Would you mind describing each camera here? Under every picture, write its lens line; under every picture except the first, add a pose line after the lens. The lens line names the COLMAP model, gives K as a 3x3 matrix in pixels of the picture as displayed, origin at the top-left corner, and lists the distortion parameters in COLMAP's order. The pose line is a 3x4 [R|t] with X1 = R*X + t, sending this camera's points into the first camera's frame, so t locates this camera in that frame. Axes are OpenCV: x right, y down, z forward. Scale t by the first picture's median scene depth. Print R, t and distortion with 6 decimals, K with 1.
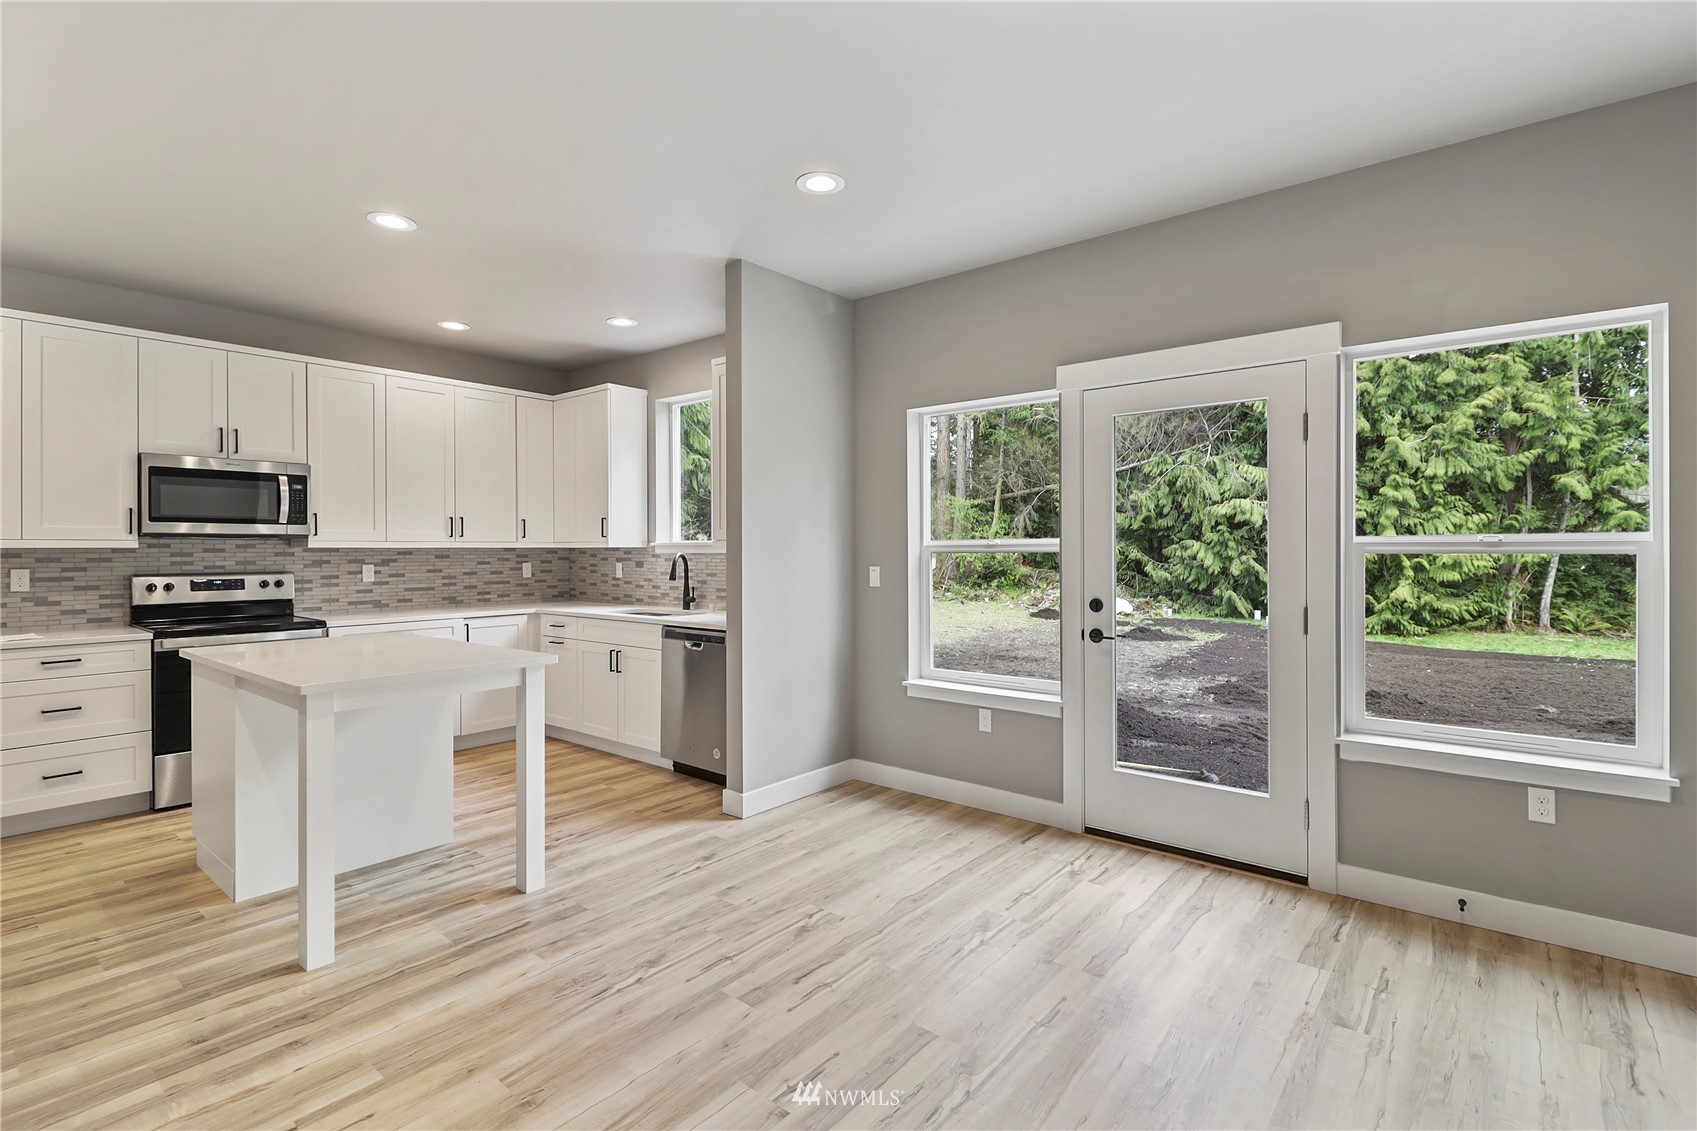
lens RADIAL K [[791.3, 0, 852.7], [0, 791.3, 551.0], [0, 0, 1]] dist [0.013059, -0.012055]
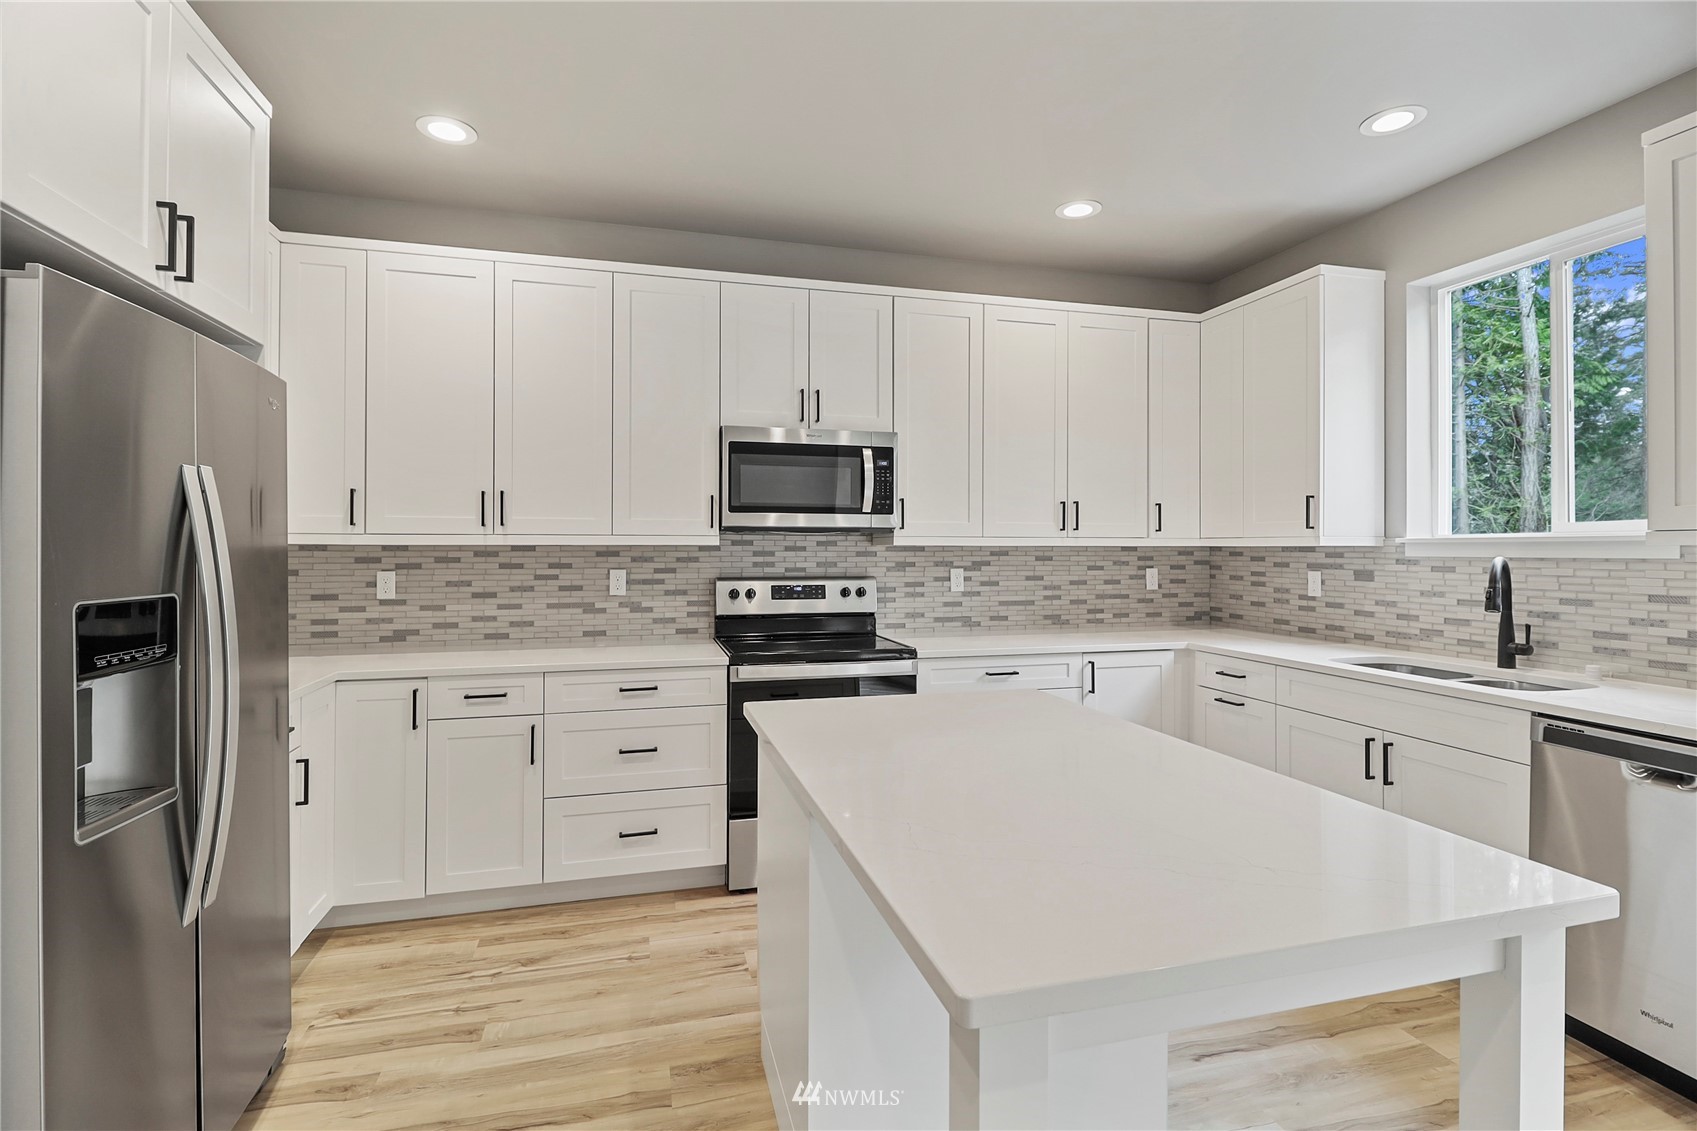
lens RADIAL K [[796.3, 0, 847.8], [0, 796.3, 536.5], [0, 0, 1]] dist [0.023509, -0.014458]
pose [[0.811304, -0.004875, -0.584604, -0.282525], [-0.004936, 0.999872, -0.015187, -0.001056], [0.584604, 0.015207, 0.811176, 0.367536]]
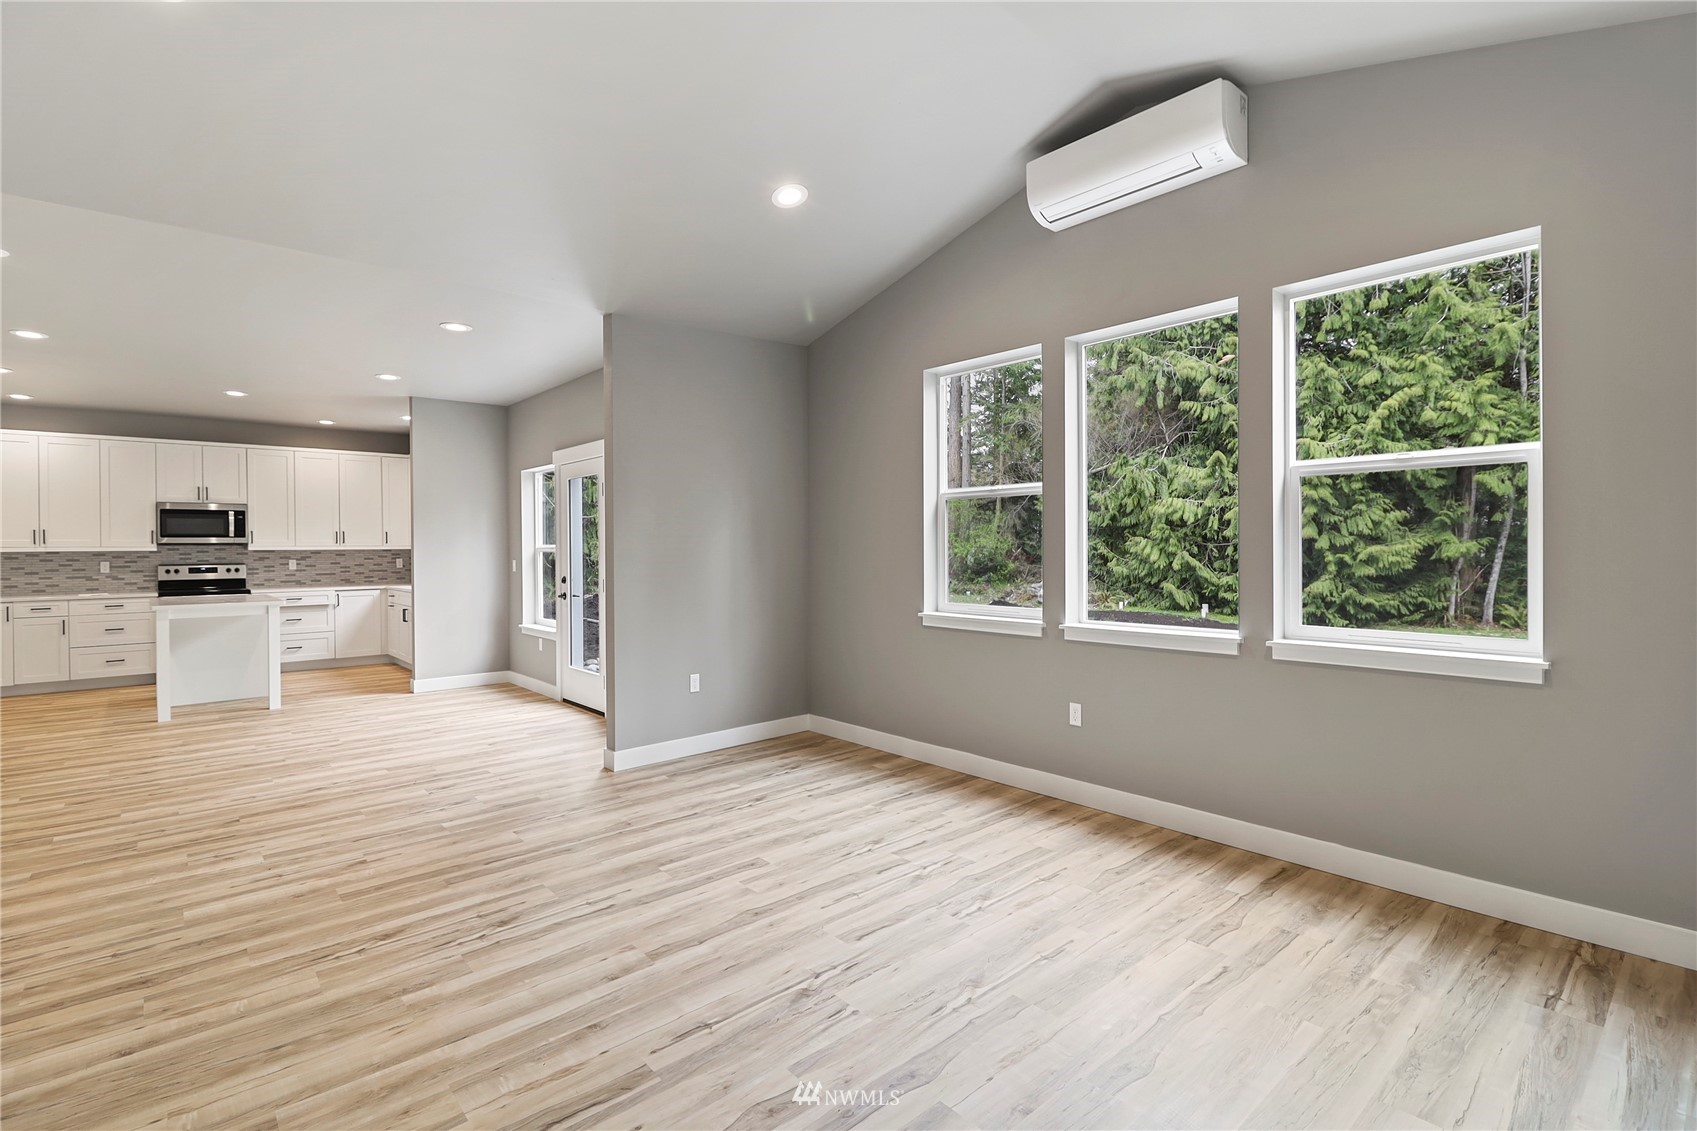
lens RADIAL K [[802.1, 0, 841.2], [0, 802.1, 559.8], [0, 0, 1]] dist [0.009146, -0.013790]
pose [[0.984921, -0.001545, -0.173000, 0.959743], [0.004063, 0.999891, 0.014204, -0.002788], [0.172959, -0.014693, 0.984819, -0.569773]]
